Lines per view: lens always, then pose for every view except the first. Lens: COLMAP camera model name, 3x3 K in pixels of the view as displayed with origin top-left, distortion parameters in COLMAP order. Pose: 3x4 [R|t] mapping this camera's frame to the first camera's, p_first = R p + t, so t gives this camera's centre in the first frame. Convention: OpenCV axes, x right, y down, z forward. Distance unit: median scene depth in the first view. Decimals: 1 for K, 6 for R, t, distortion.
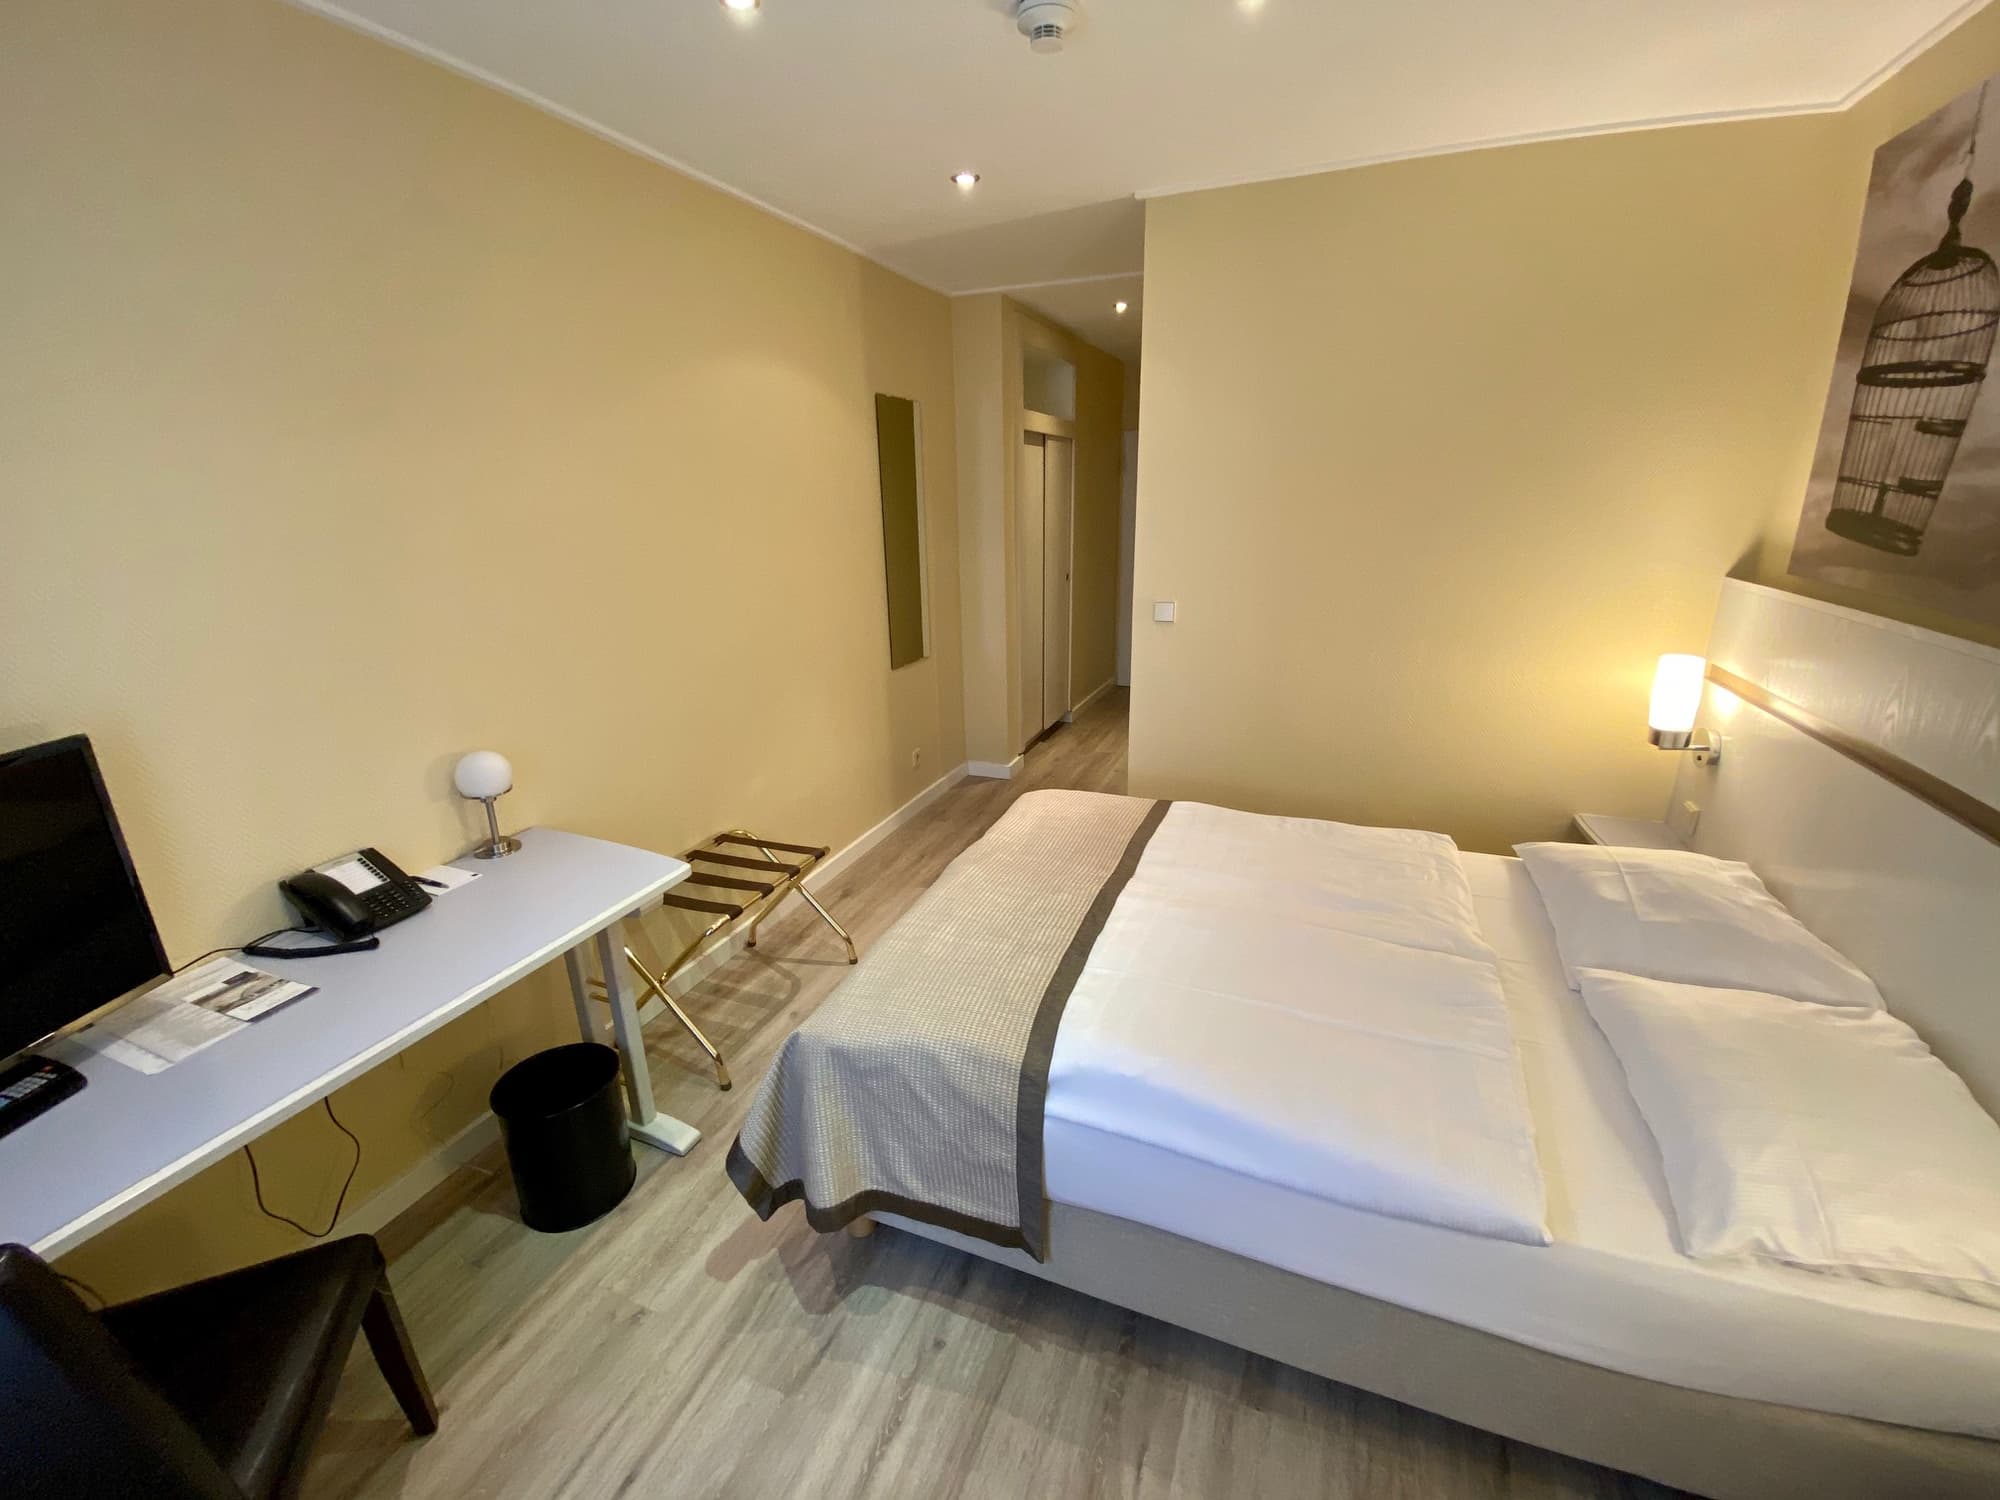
lens RADIAL K [[817.0, 0, 1000.0], [0, 817.0, 750.0], [0, 0, 1]] dist [-0.052518, -0.000110]
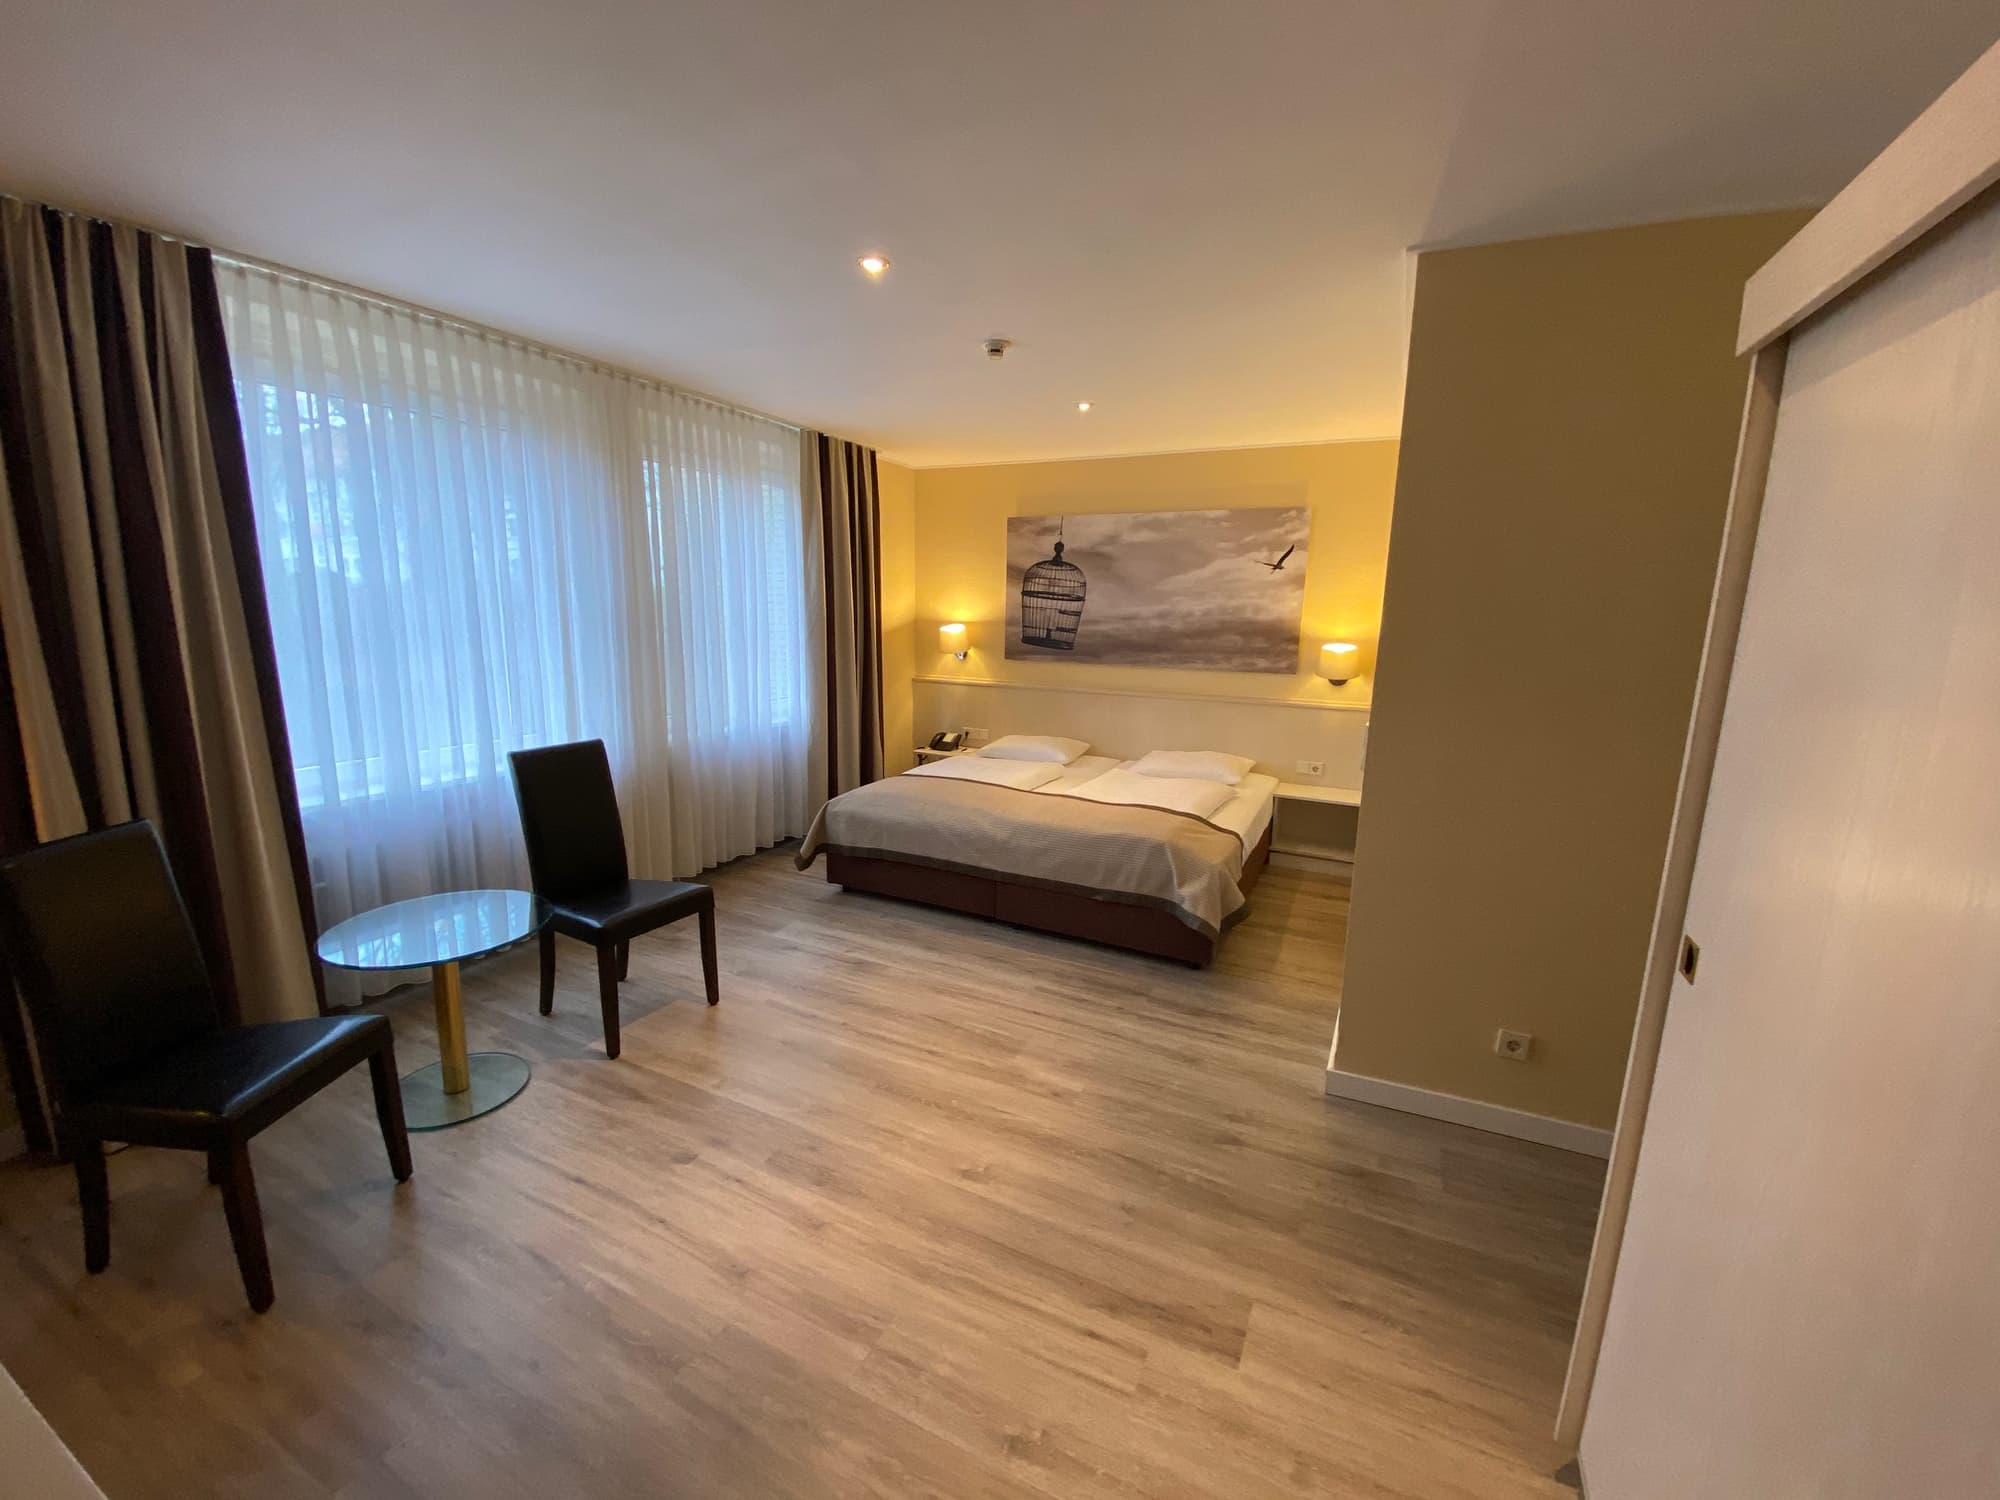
lens RADIAL K [[817.0, 0, 1000.0], [0, 817.0, 750.0], [0, 0, 1]] dist [-0.052518, -0.000110]
pose [[0.069039, -0.172034, 0.982669, -2.528658], [0.292124, 0.945329, 0.144974, -0.463383], [-0.953885, 0.277052, 0.115520, 1.014709]]
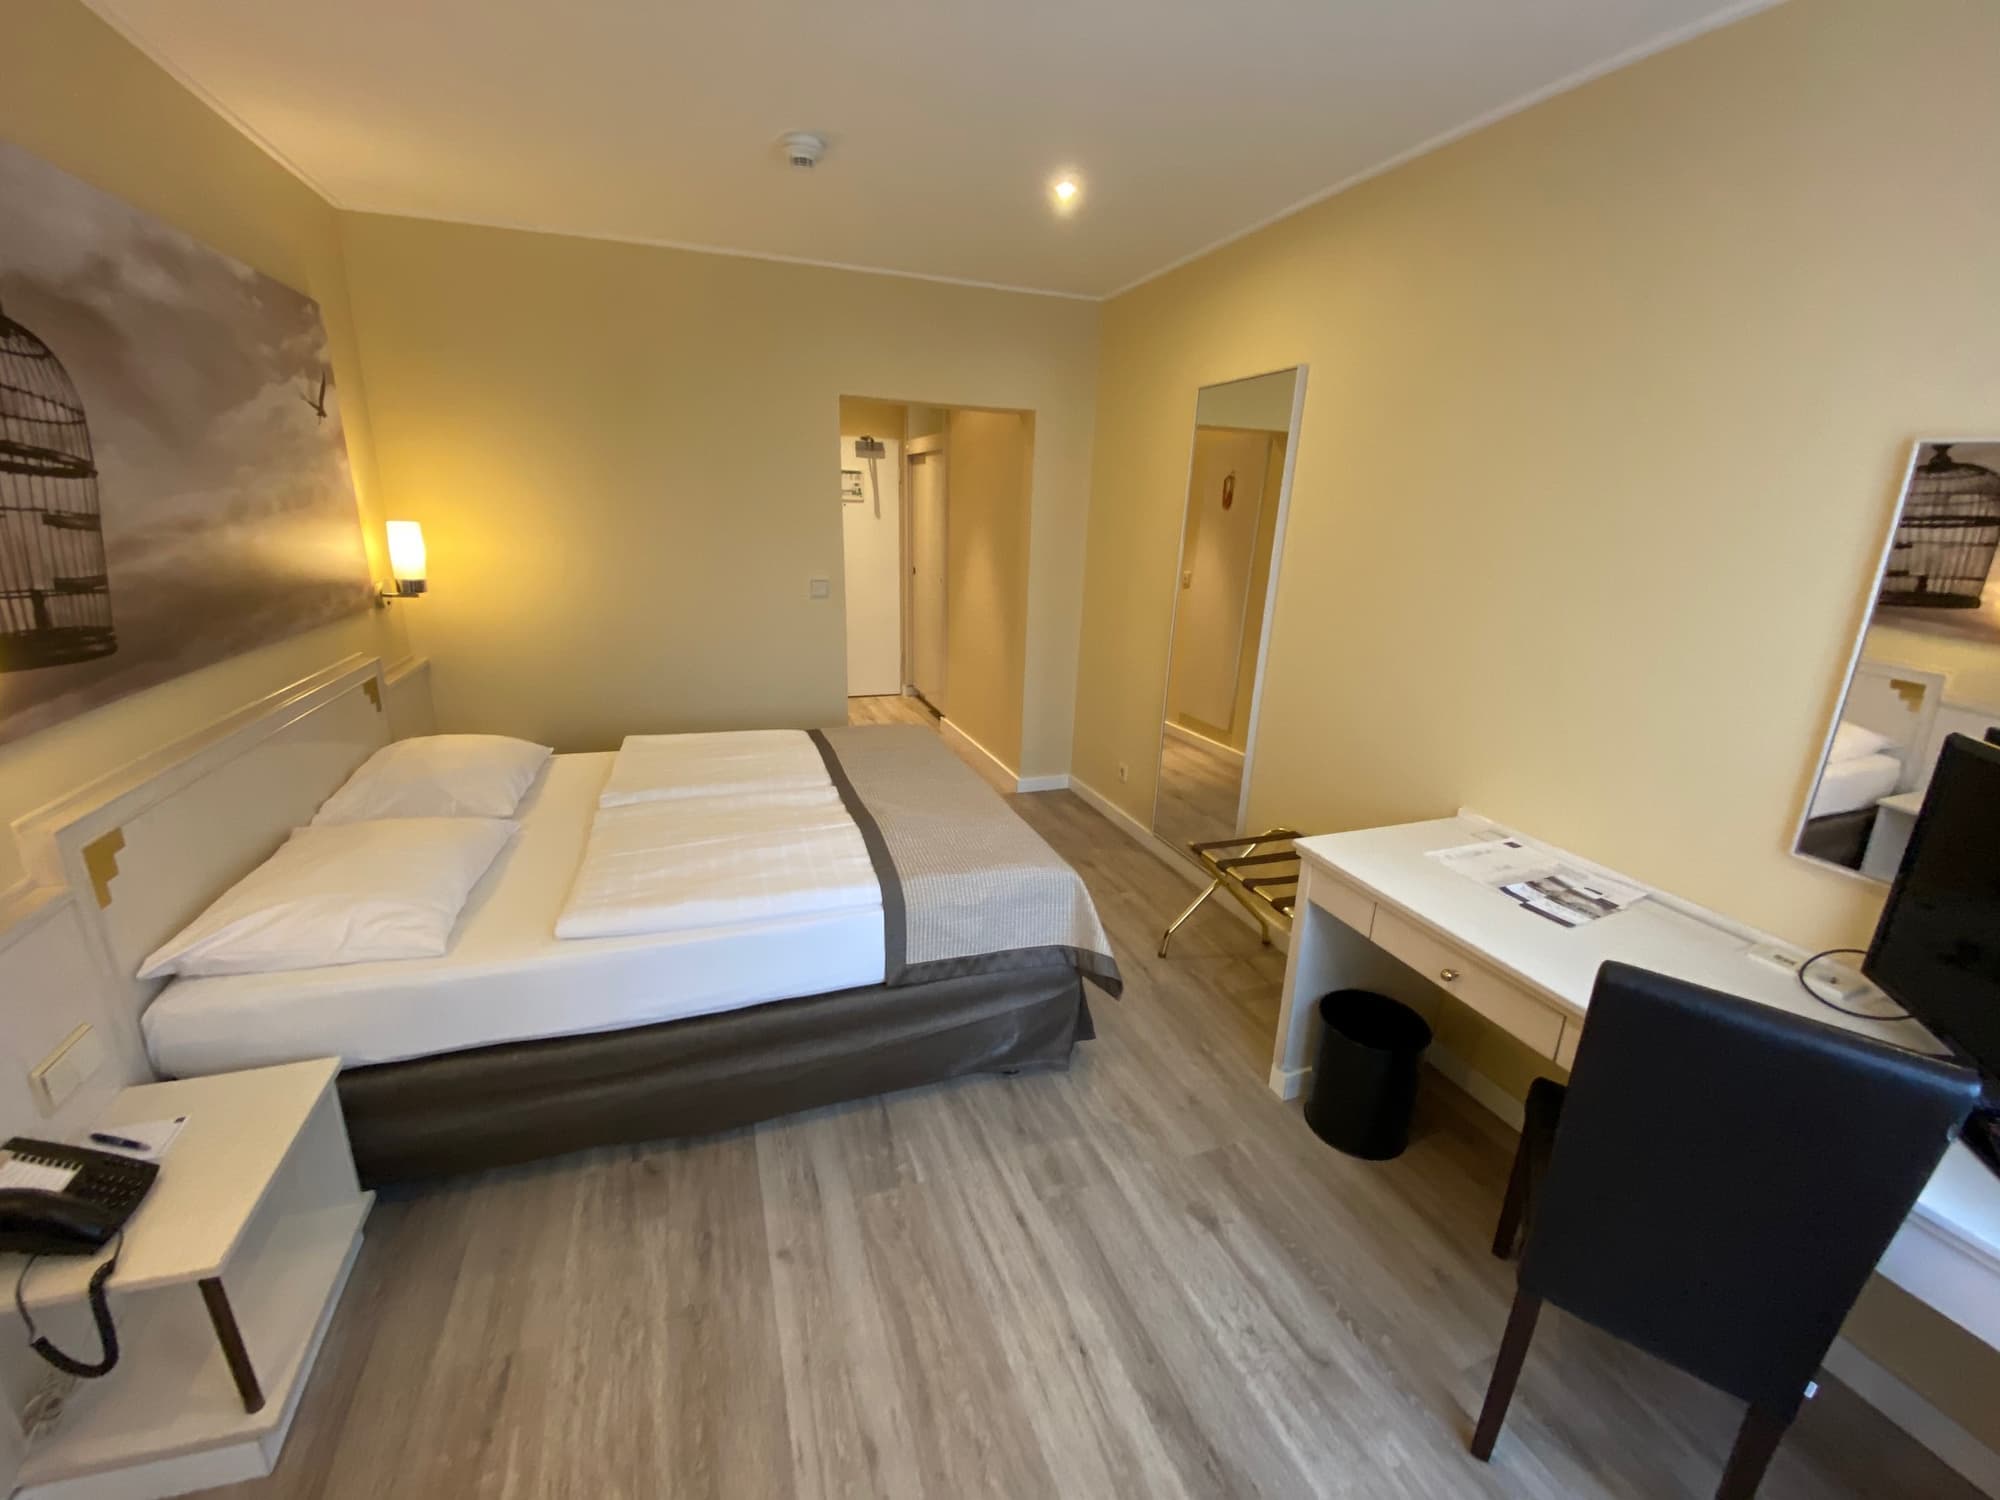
lens RADIAL K [[817.0, 0, 1000.0], [0, 817.0, 750.0], [0, 0, 1]] dist [-0.052518, -0.000110]
pose [[-0.739424, 0.196646, -0.643881, 1.034443], [-0.214739, 0.837548, 0.502396, -0.890642], [0.638075, 0.509749, -0.577075, 2.362077]]
